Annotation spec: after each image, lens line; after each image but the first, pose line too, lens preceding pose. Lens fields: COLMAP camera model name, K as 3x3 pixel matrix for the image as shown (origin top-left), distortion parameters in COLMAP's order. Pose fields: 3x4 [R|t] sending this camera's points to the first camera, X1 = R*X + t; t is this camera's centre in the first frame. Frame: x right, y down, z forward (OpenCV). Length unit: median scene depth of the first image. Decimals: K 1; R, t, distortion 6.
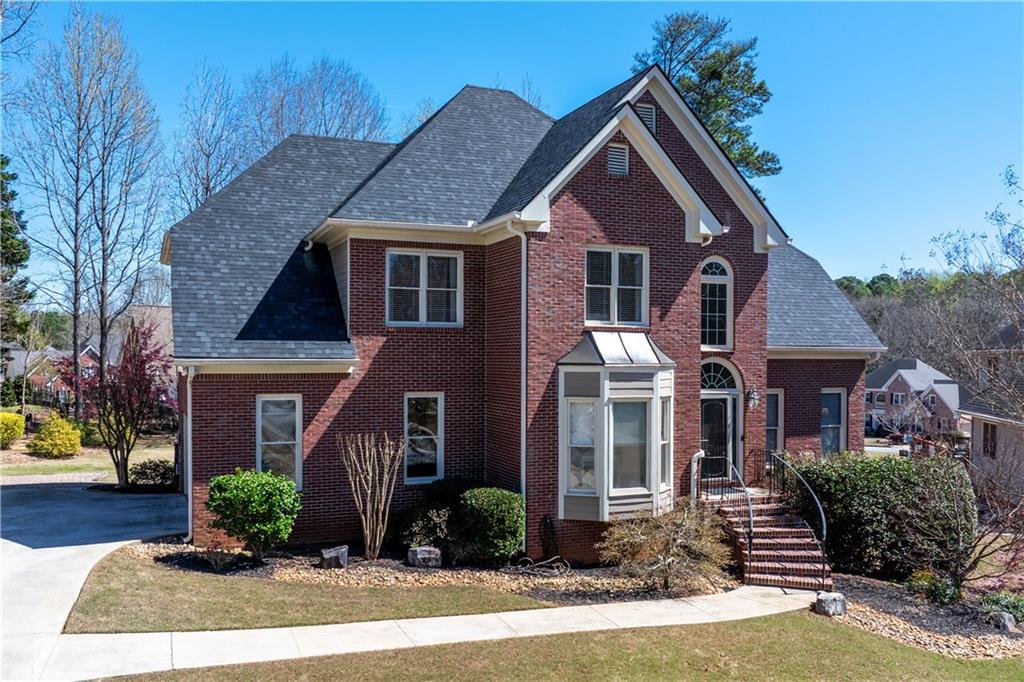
lens RADIAL K [[872.5, 0, 513.1], [0, 872.5, 374.3], [0, 0, 1]] dist [-0.028165, -0.005758]
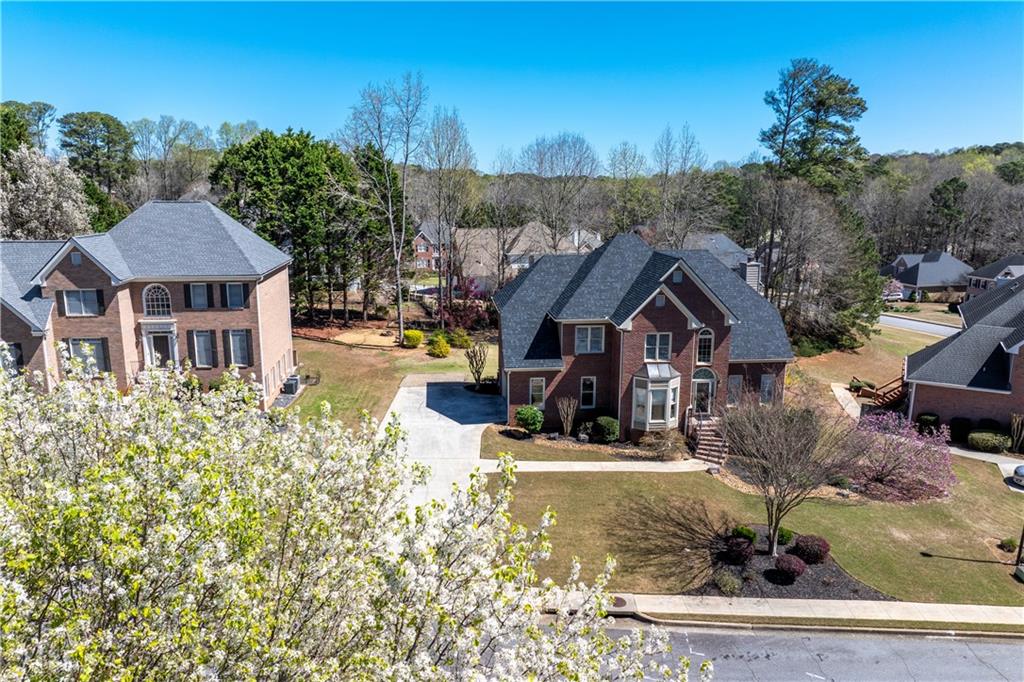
lens RADIAL K [[716.4, 0, 512.0], [0, 716.4, 341.0], [0, 0, 1]] dist [-0.033334, -0.002567]
pose [[0.954459, 0.061027, -0.292033, 0.339475], [-0.004834, 0.981891, 0.189387, -0.546504], [0.298302, -0.179350, 0.937470, -1.239322]]
